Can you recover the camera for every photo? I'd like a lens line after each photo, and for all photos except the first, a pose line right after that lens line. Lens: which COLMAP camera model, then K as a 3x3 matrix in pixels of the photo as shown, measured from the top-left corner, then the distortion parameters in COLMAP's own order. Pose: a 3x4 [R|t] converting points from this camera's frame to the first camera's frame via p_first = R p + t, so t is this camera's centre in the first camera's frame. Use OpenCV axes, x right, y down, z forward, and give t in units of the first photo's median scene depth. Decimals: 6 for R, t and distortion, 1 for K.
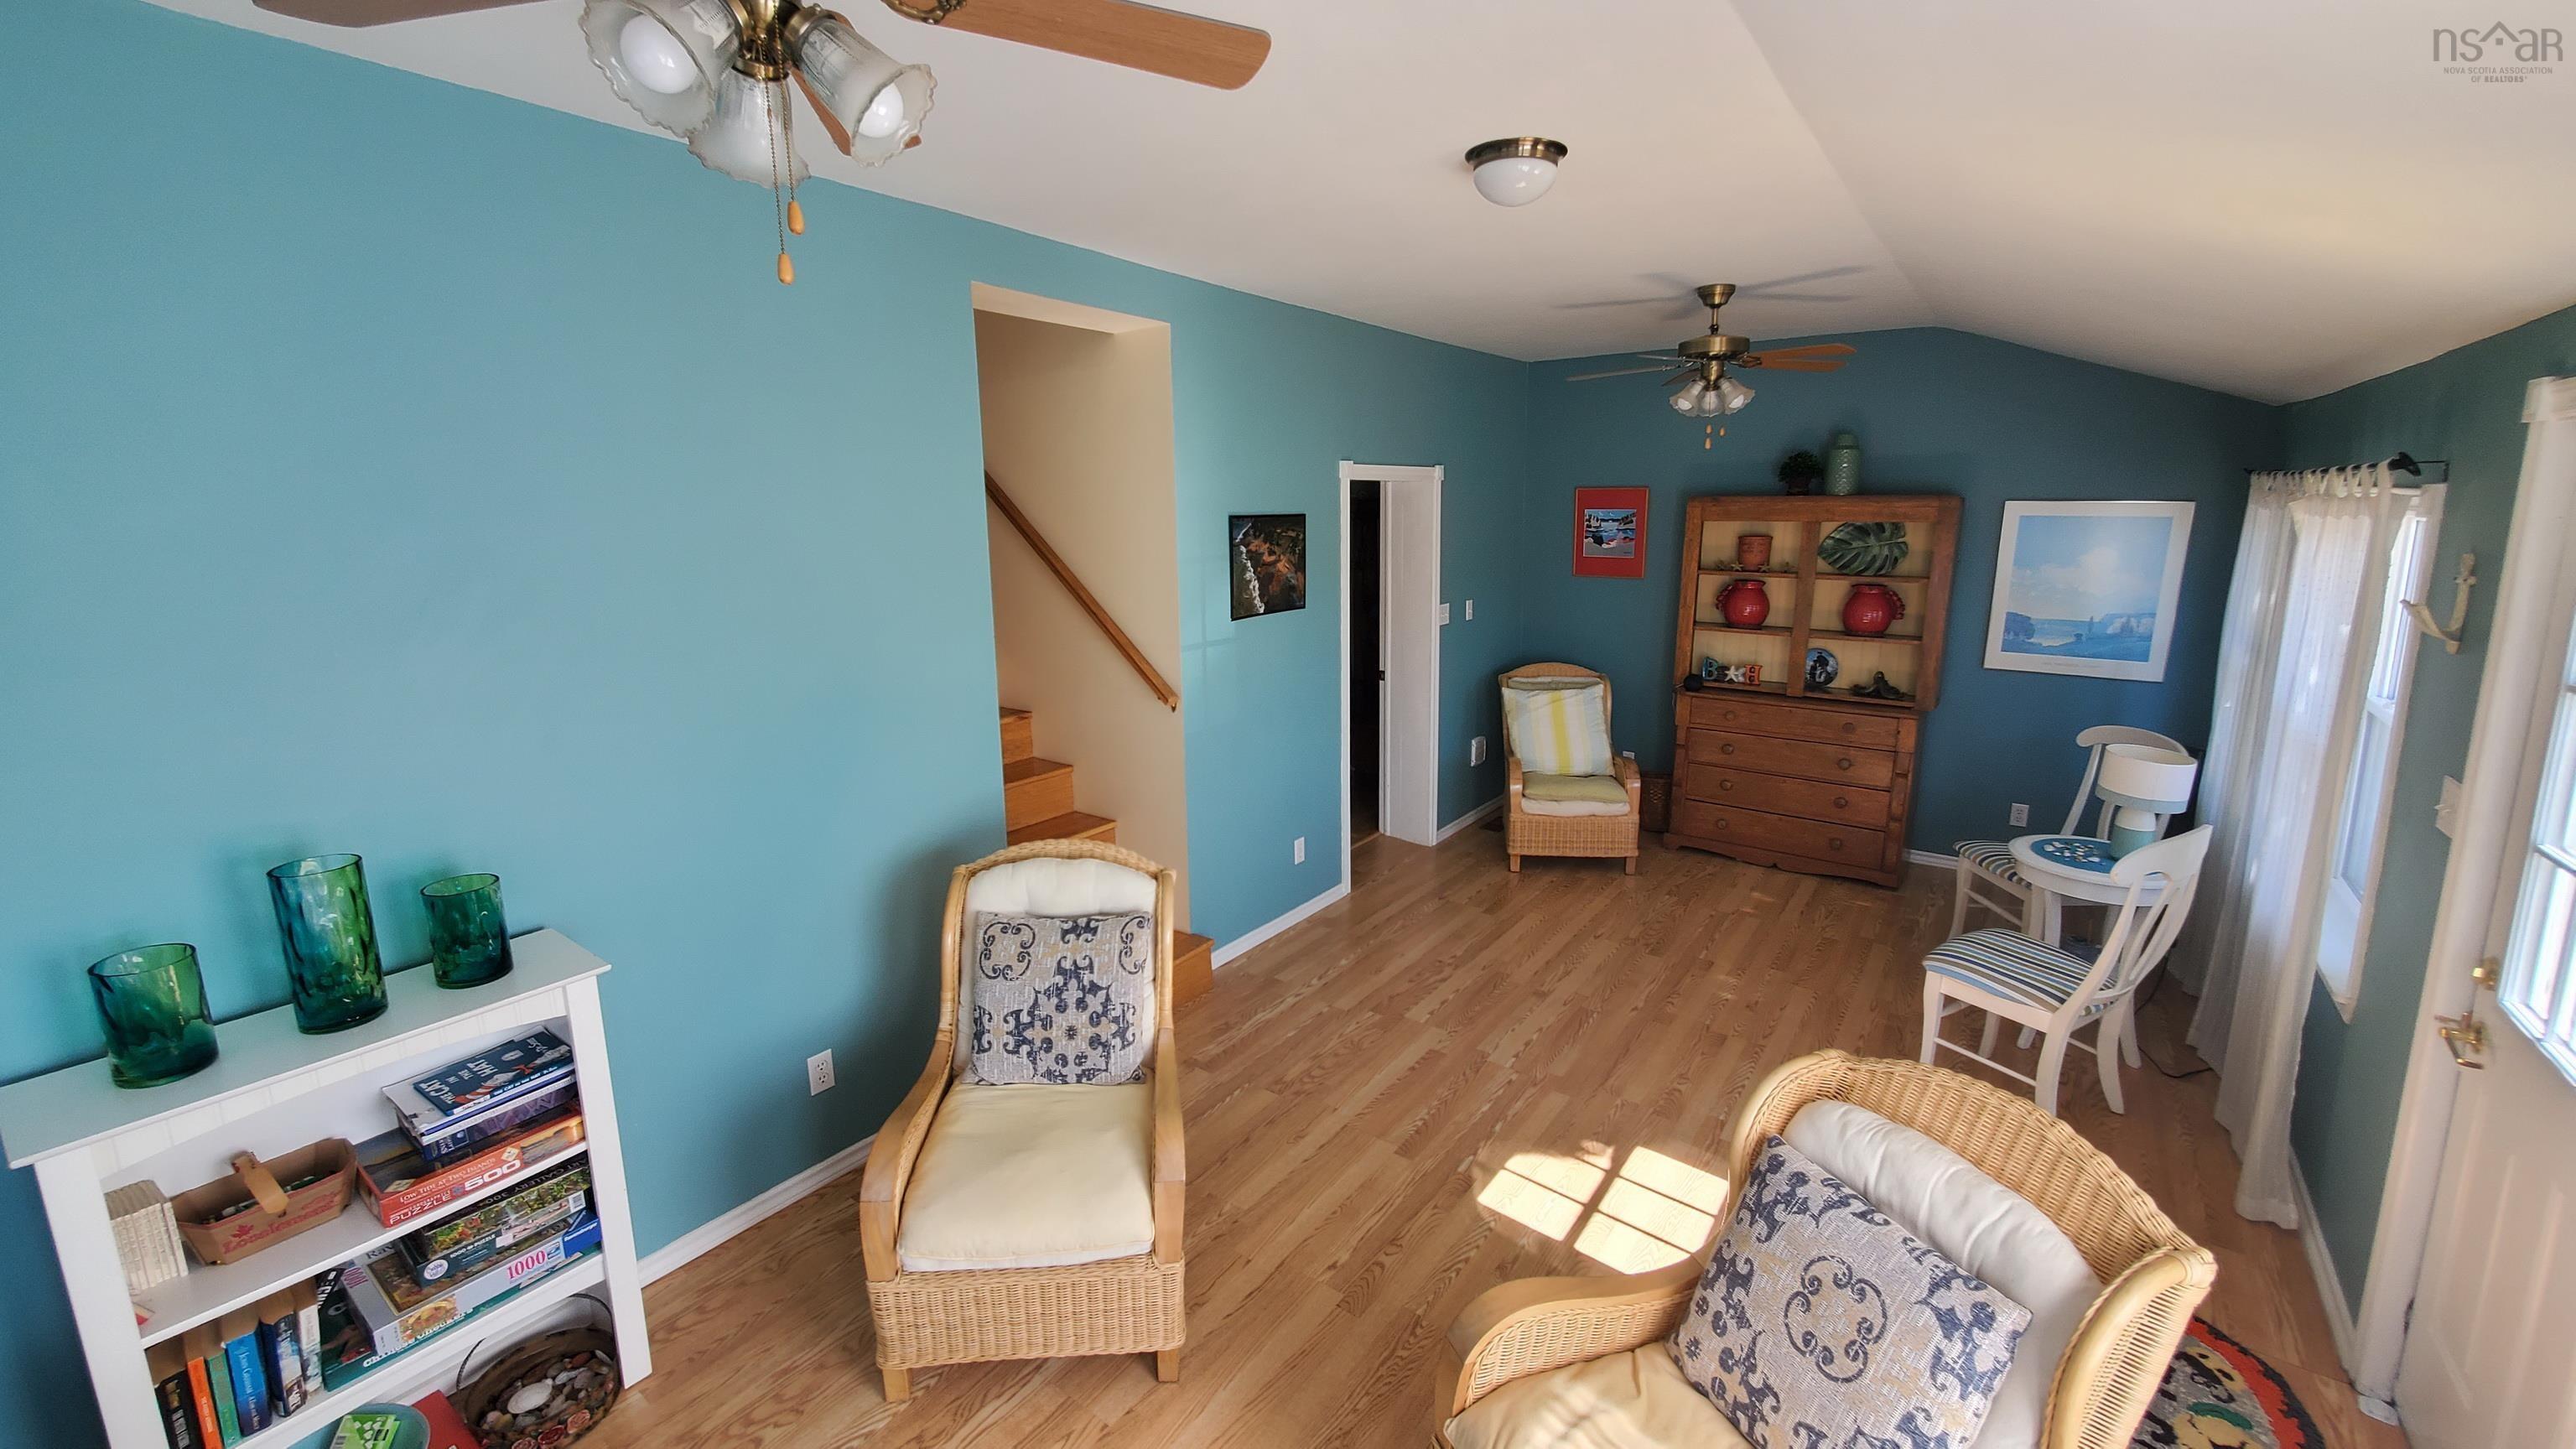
lens RADIAL K [[1018.3, 0, 1264.5], [0, 1018.3, 703.7], [0, 0, 1]] dist [-0.000052, -0.000434]
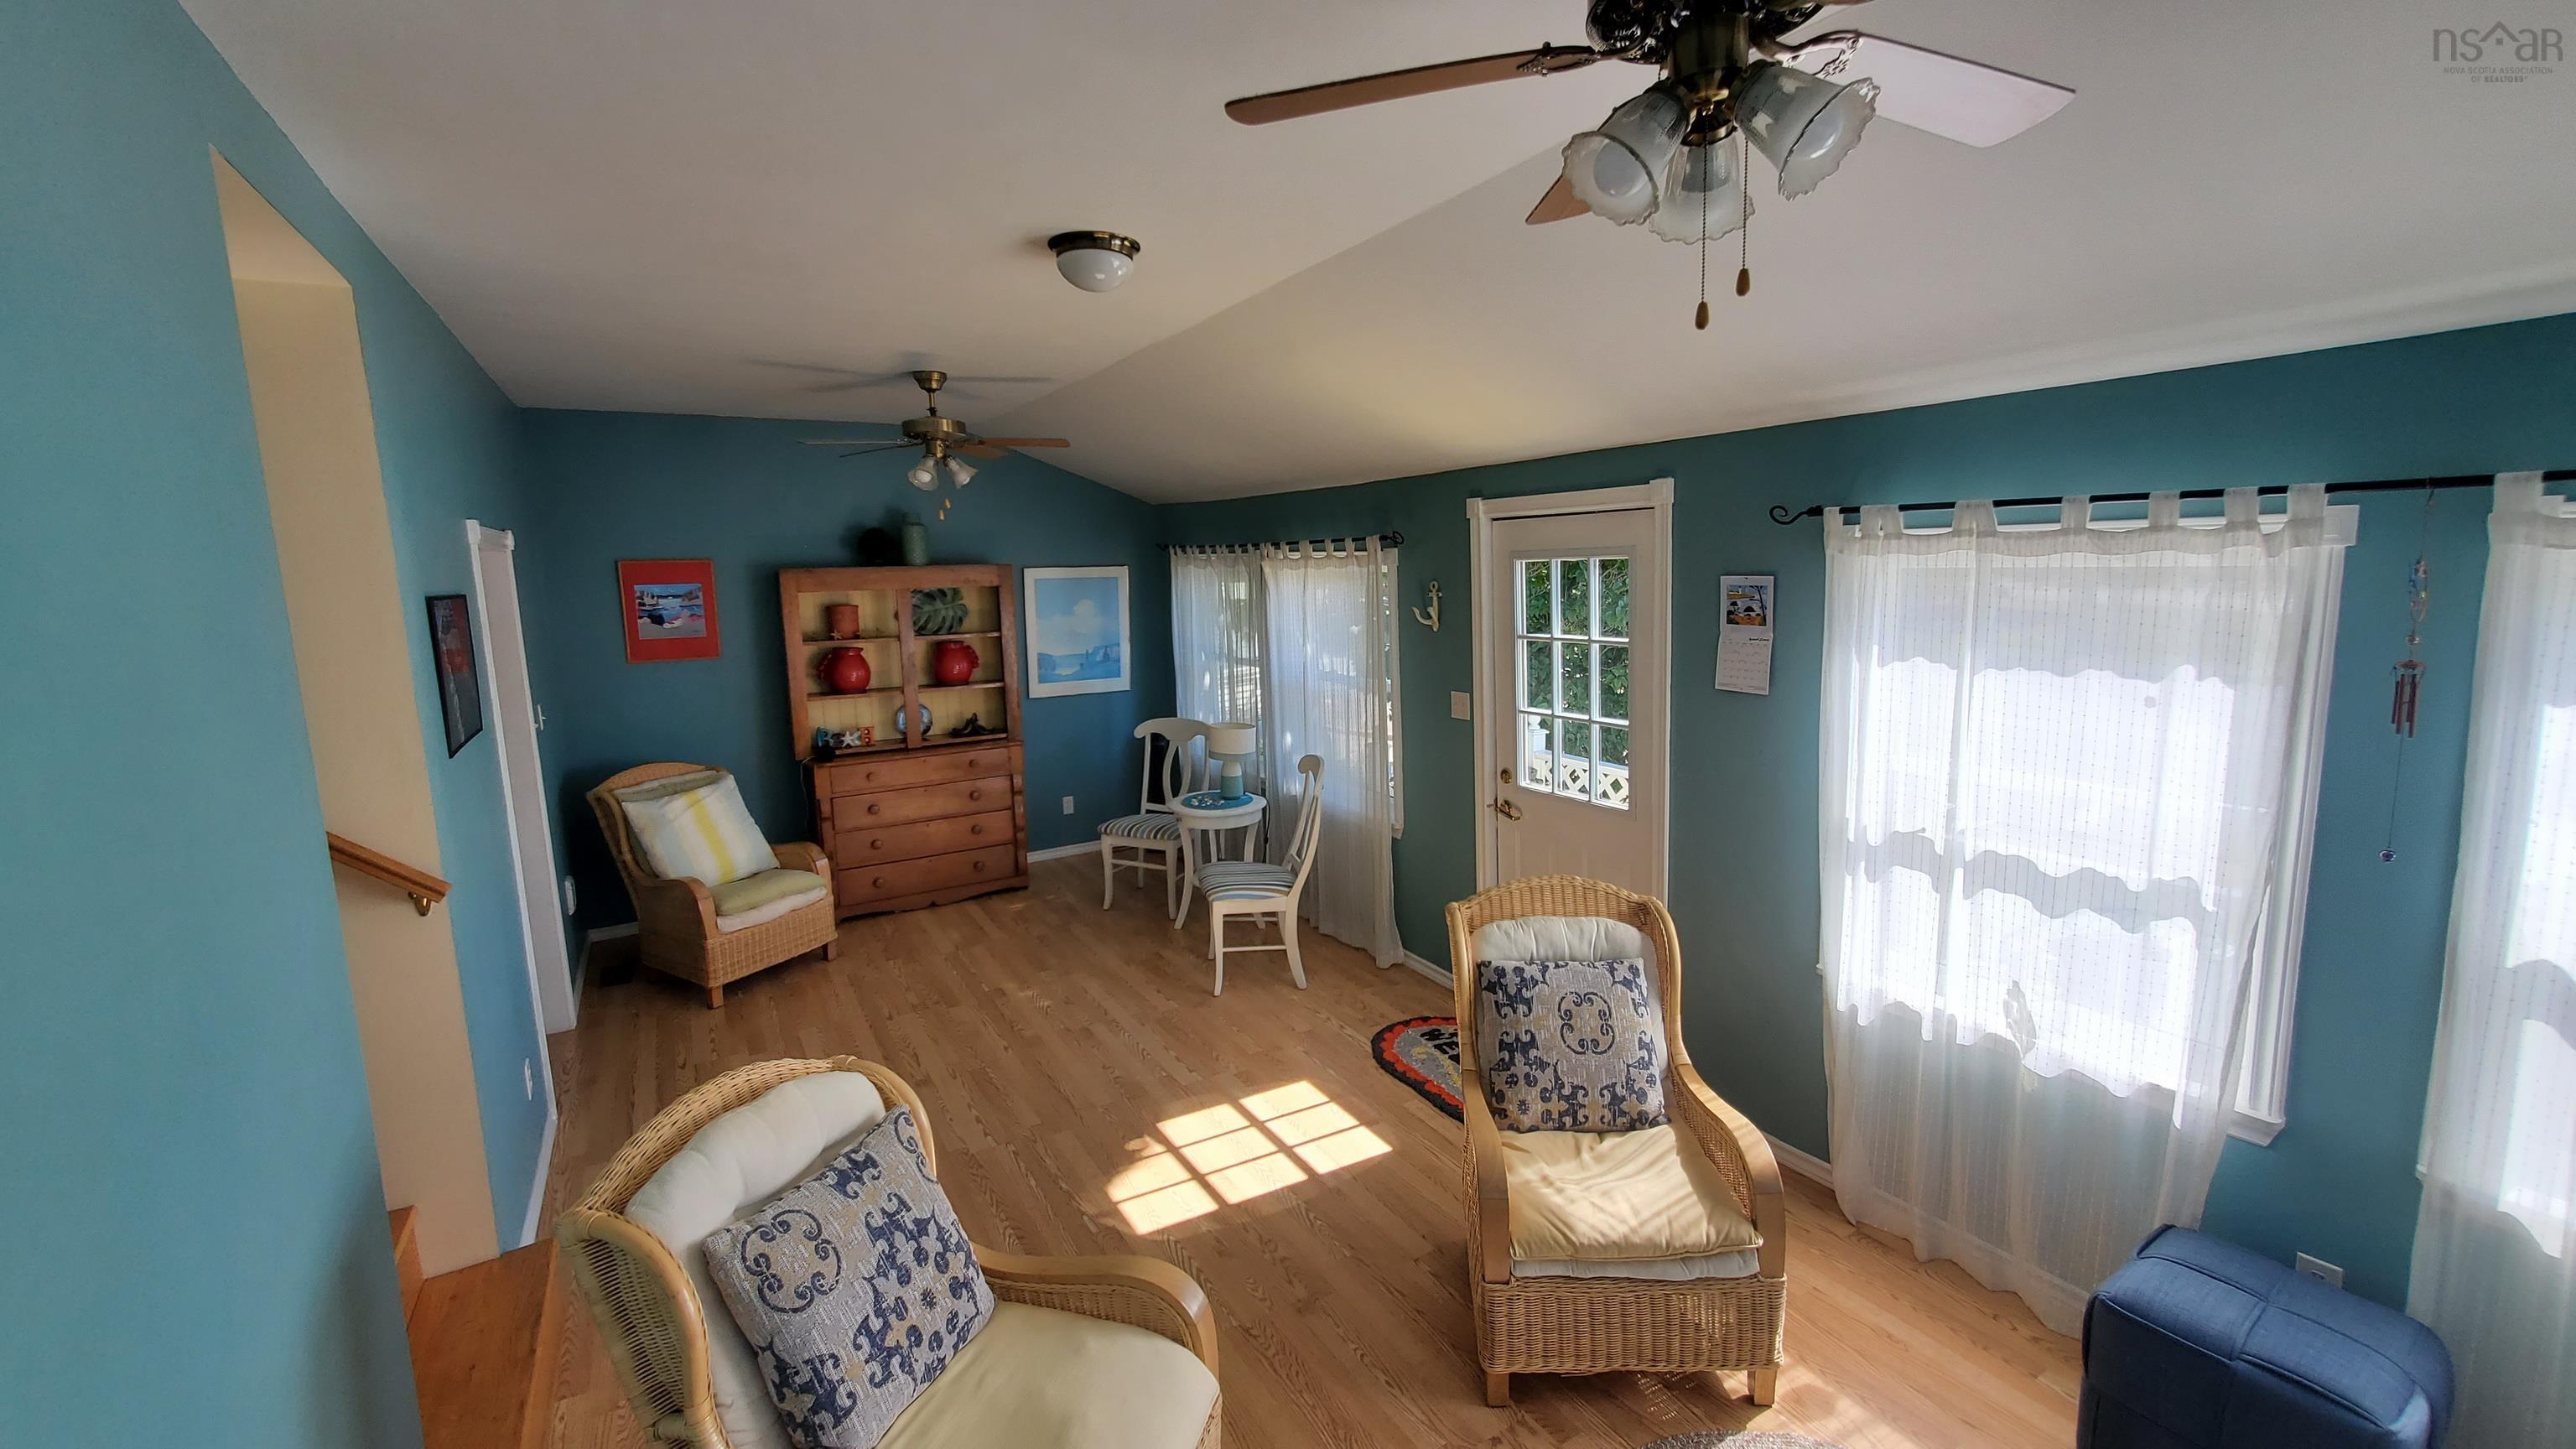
lens RADIAL K [[1018.3, 0, 1290.2], [0, 1018.3, 705.9], [0, 0, 1]] dist [-0.000052, -0.000434]
pose [[0.376582, -0.132814, 0.916813, -0.446672], [0.203235, 0.977404, 0.058113, -0.045295], [-0.903815, 0.164444, 0.395065, 0.275511]]
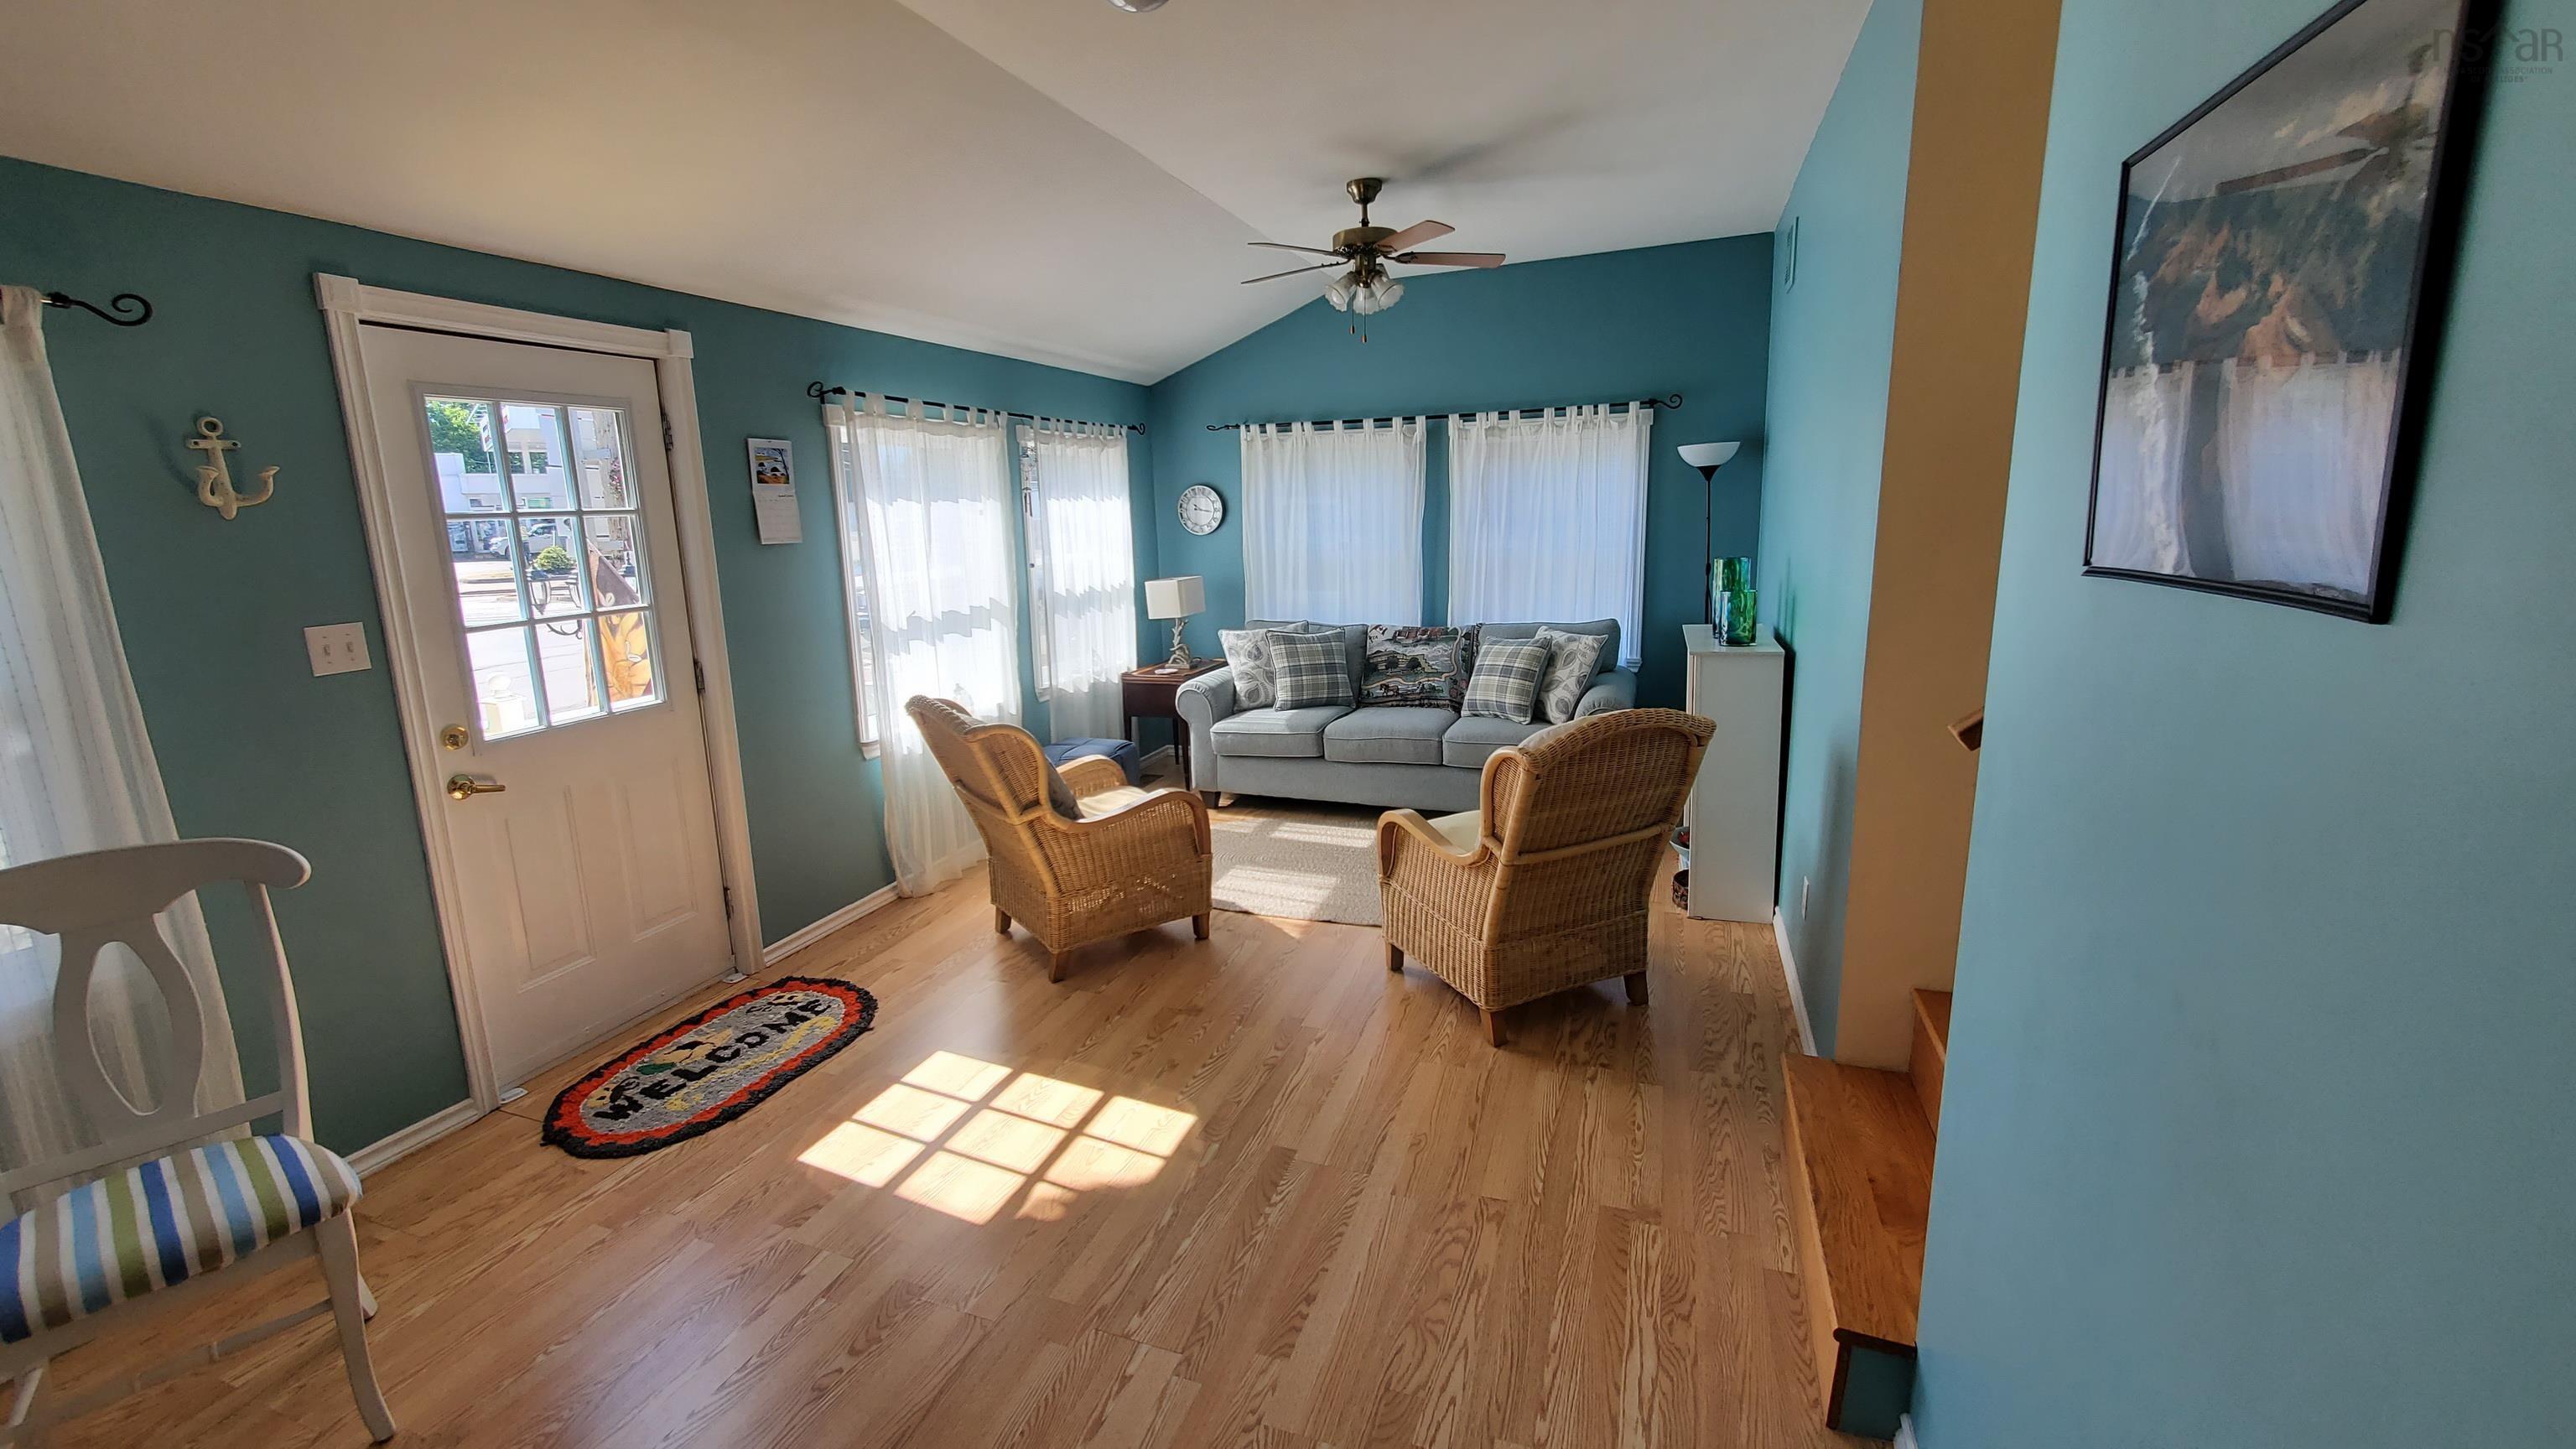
lens RADIAL K [[1018.3, 0, 1264.5], [0, 1018.3, 702.3], [0, 0, 1]] dist [-0.000052, -0.000434]
pose [[-0.961902, 0.082541, -0.260638, 0.267476], [-0.020949, 0.928280, 0.371290, -0.154763], [0.272592, 0.362605, -0.891185, 1.267249]]
